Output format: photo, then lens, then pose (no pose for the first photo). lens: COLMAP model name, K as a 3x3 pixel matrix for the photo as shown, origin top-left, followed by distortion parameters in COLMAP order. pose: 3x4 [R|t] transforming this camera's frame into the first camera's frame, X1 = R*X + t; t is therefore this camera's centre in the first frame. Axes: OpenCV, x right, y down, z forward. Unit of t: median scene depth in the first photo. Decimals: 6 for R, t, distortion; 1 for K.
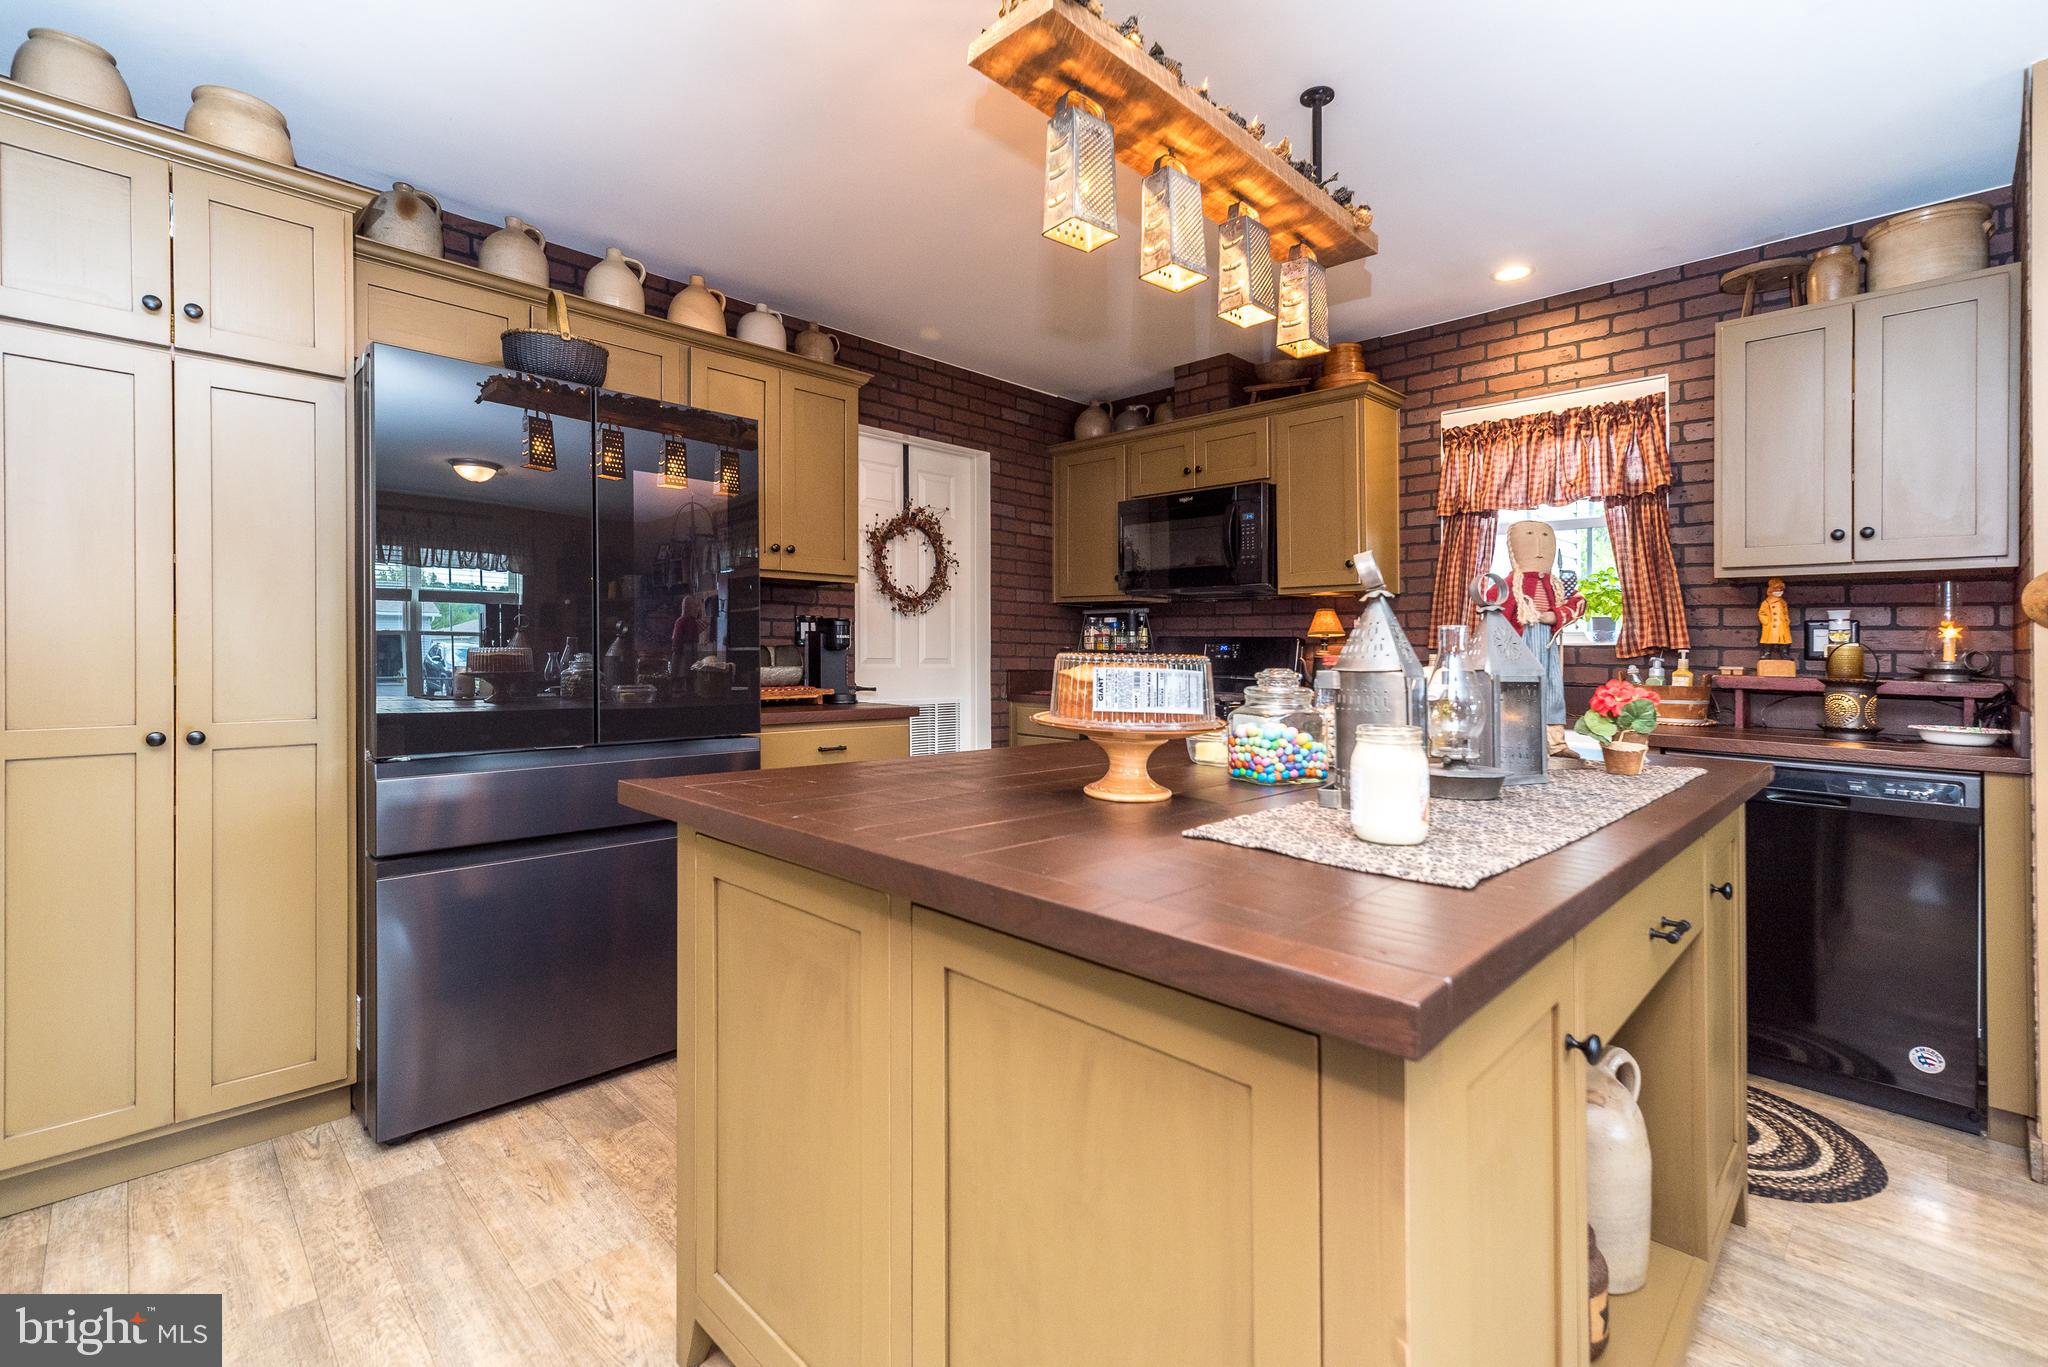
lens RADIAL K [[898.6, 0, 1034.1], [0, 898.6, 647.7], [0, 0, 1]] dist [0.010549, -0.000022]
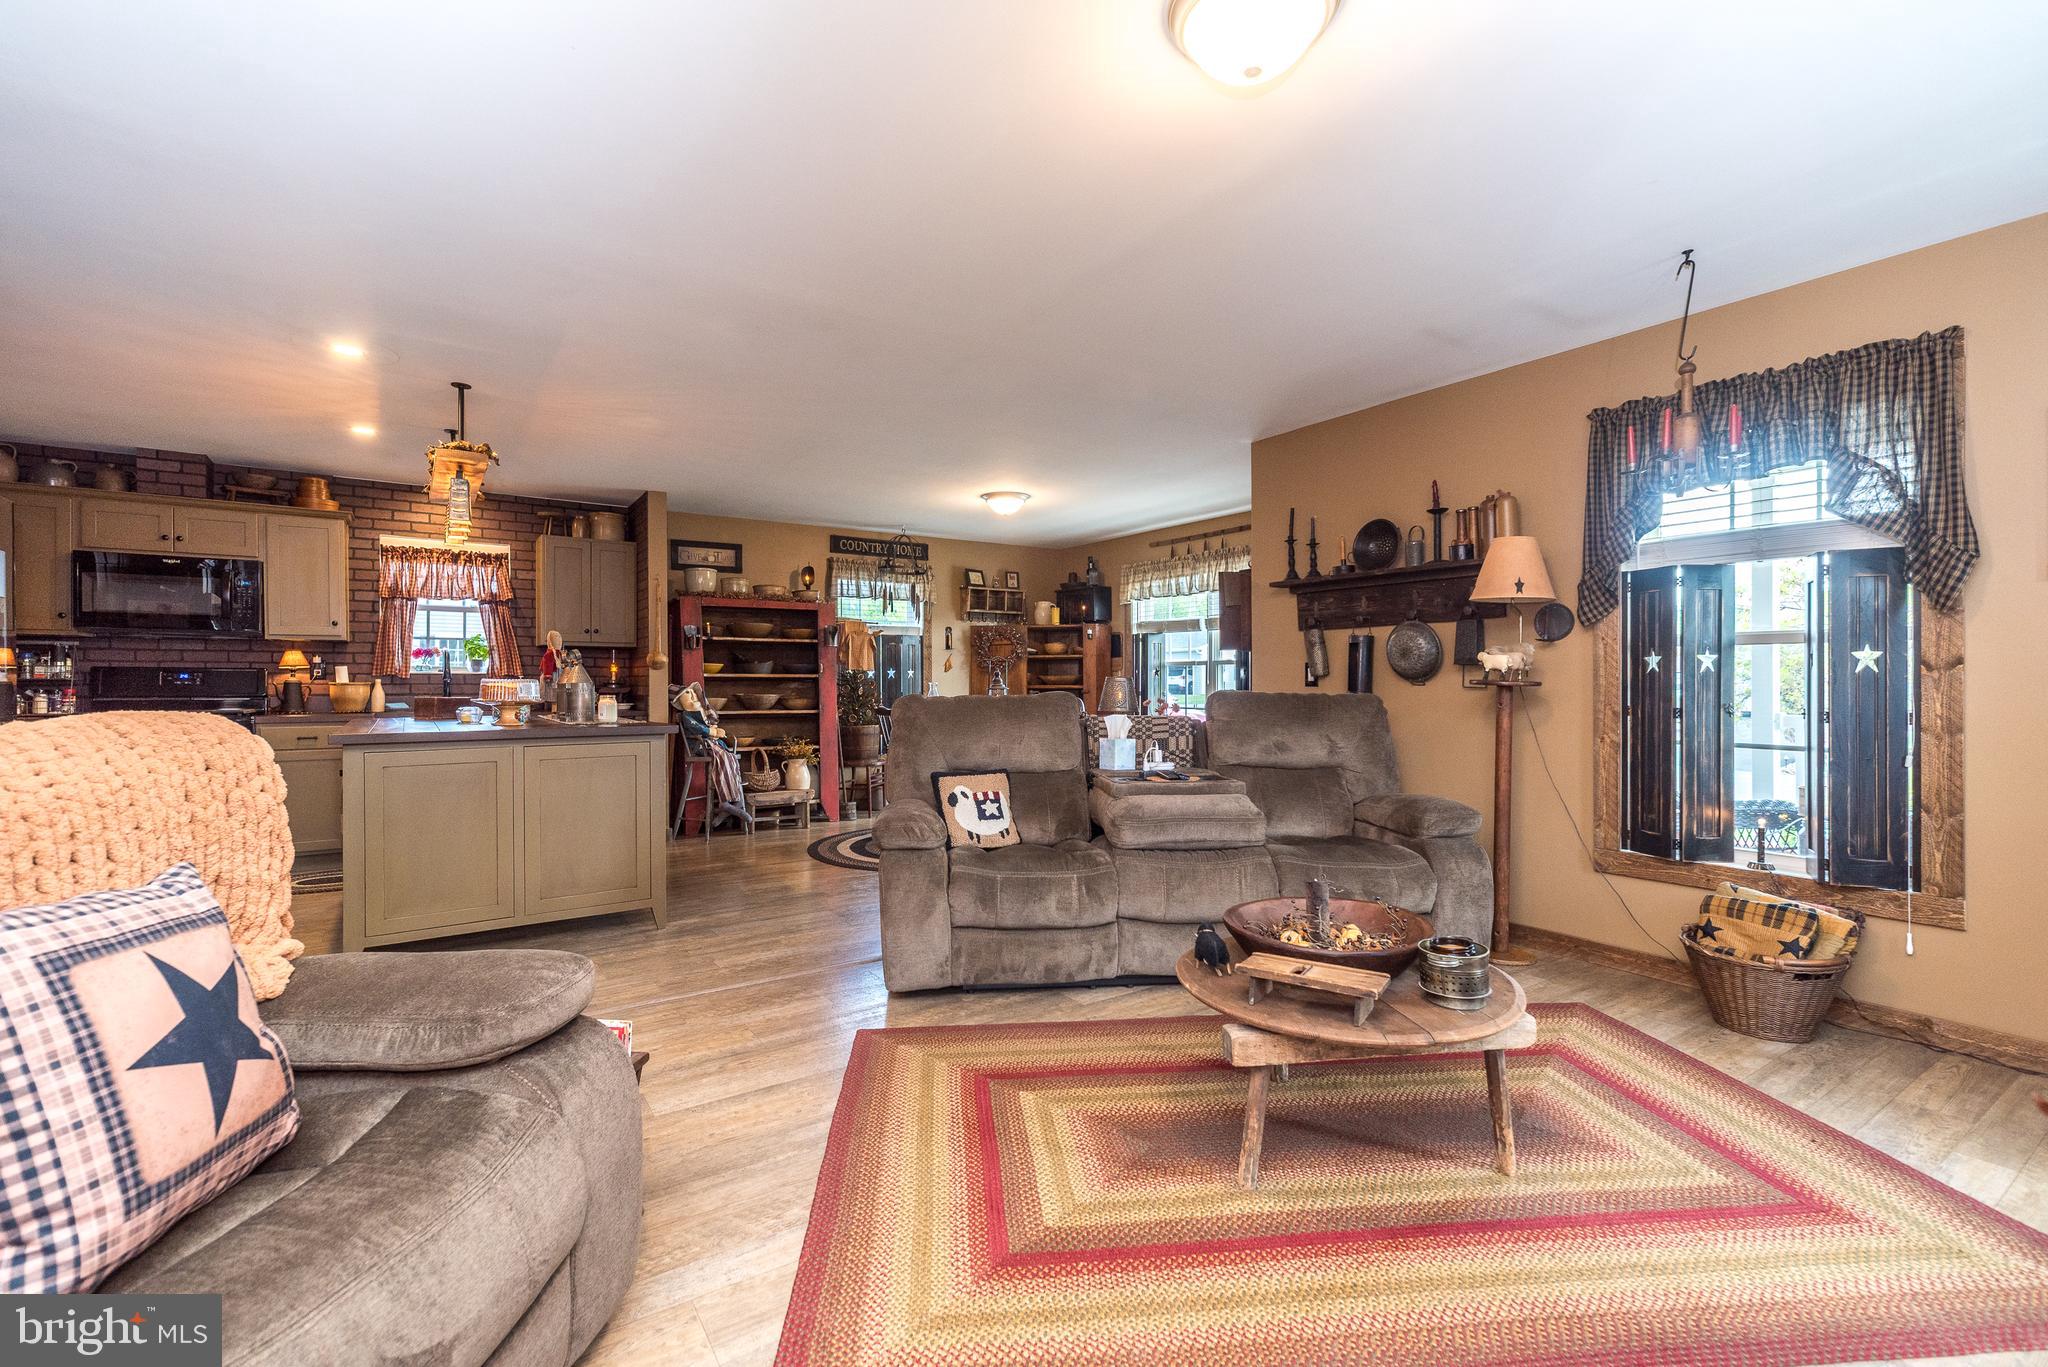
lens RADIAL K [[898.6, 0, 1024.4], [0, 898.6, 624.2], [0, 0, 1]] dist [0.010549, -0.000022]
pose [[0.183984, 0.050902, 0.981610, -1.016900], [0.002546, 0.998630, -0.052262, -0.005105], [-0.982926, 0.012114, 0.183602, -0.504059]]
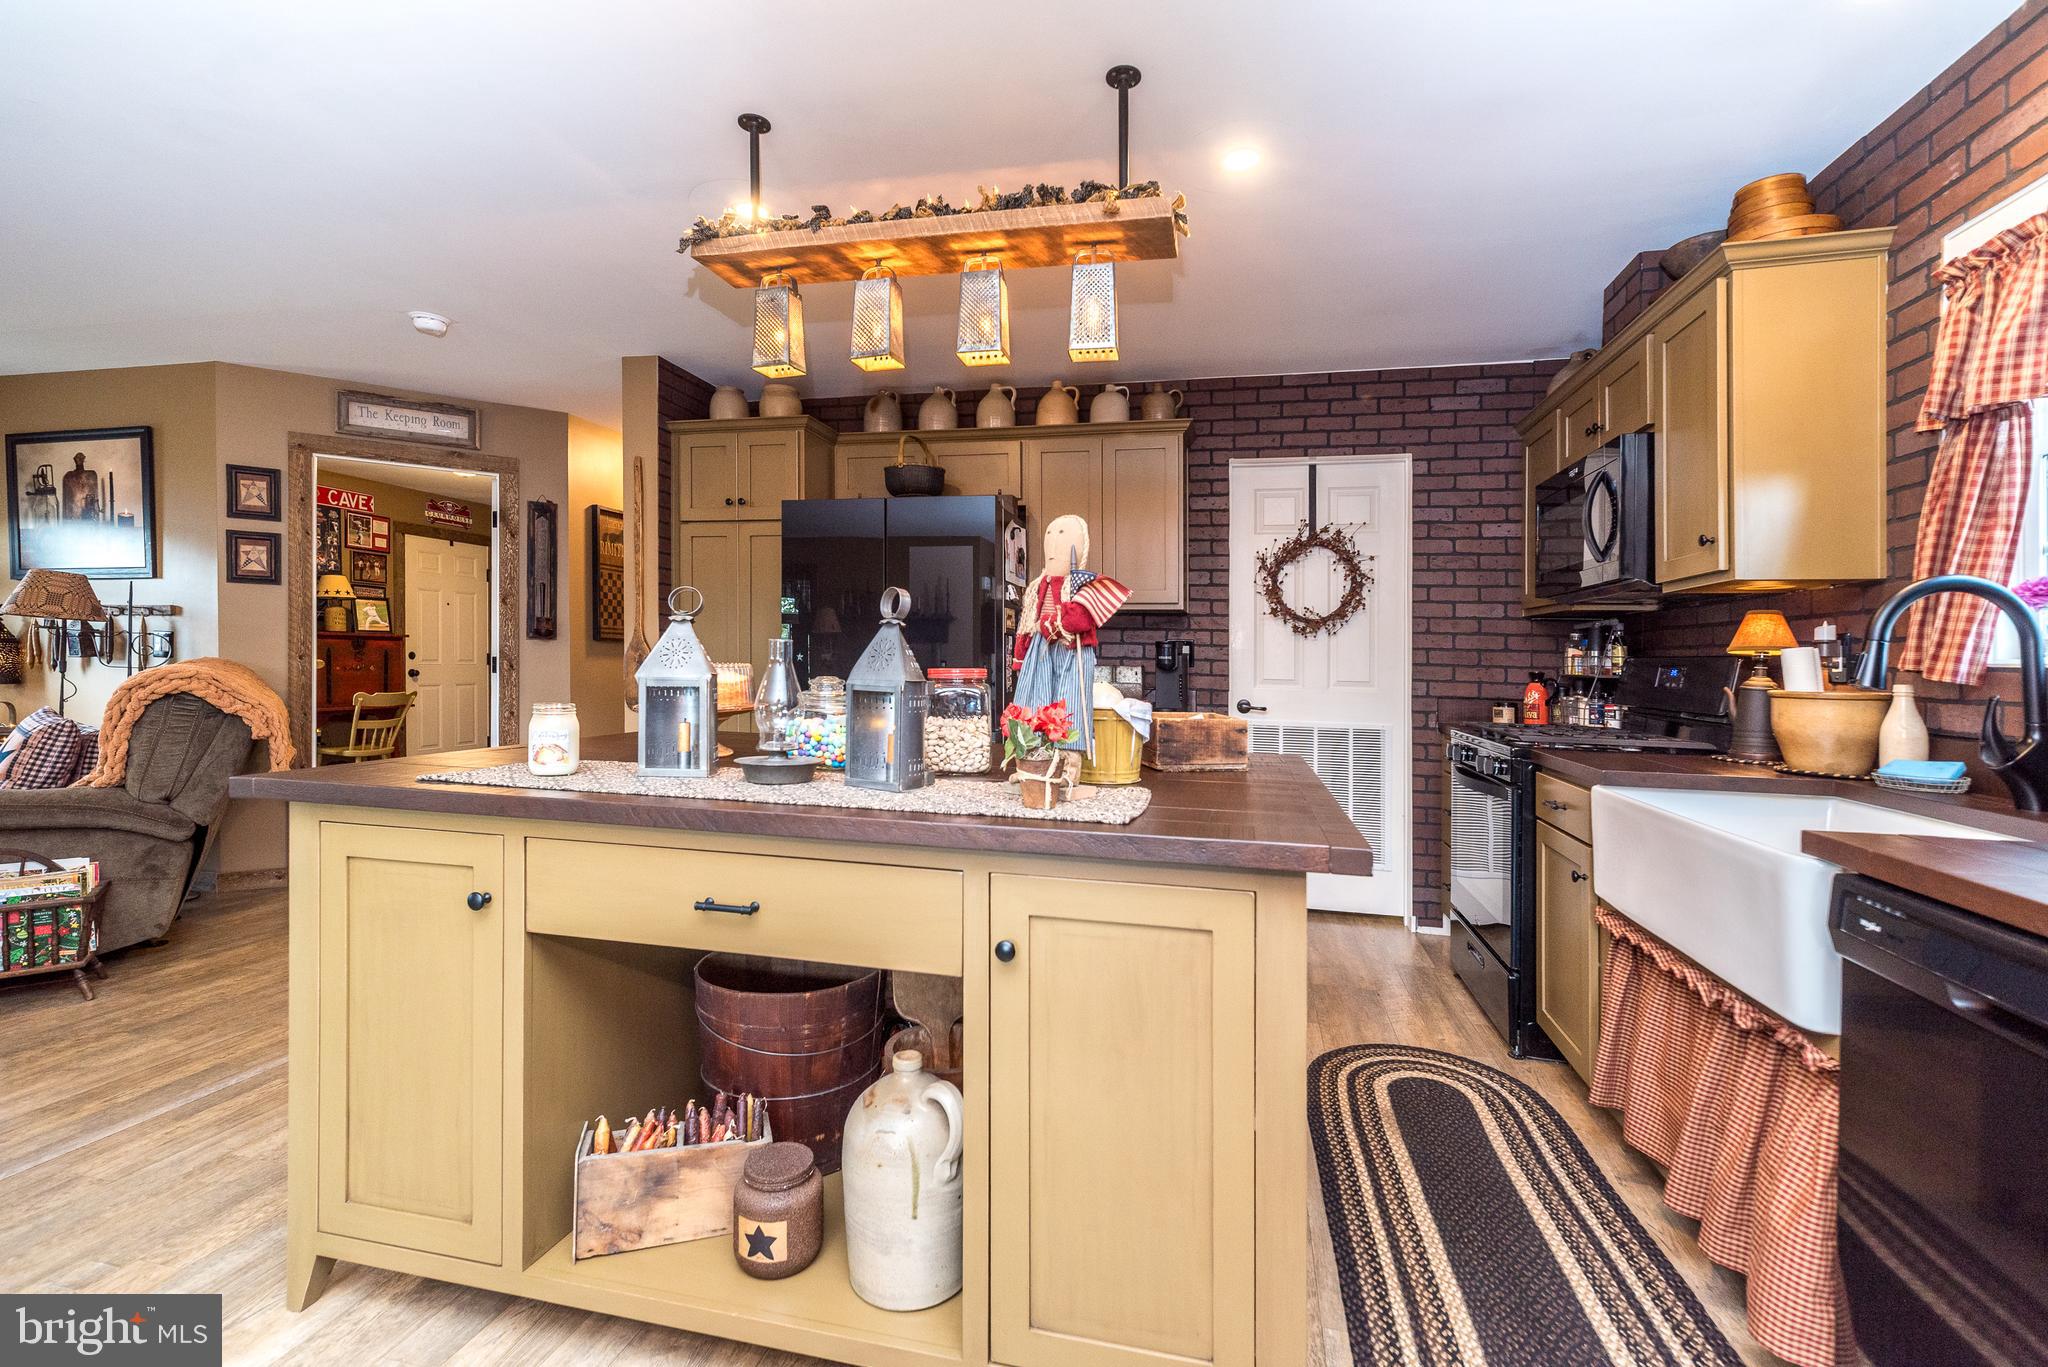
lens RADIAL K [[898.6, 0, 1033.2], [0, 898.6, 683.8], [0, 0, 1]] dist [0.010549, -0.000022]
pose [[0.528679, 0.020278, -0.848579, 0.668231], [-0.012724, 0.999792, 0.015965, 0.004957], [0.848726, 0.002357, 0.528827, 0.263250]]
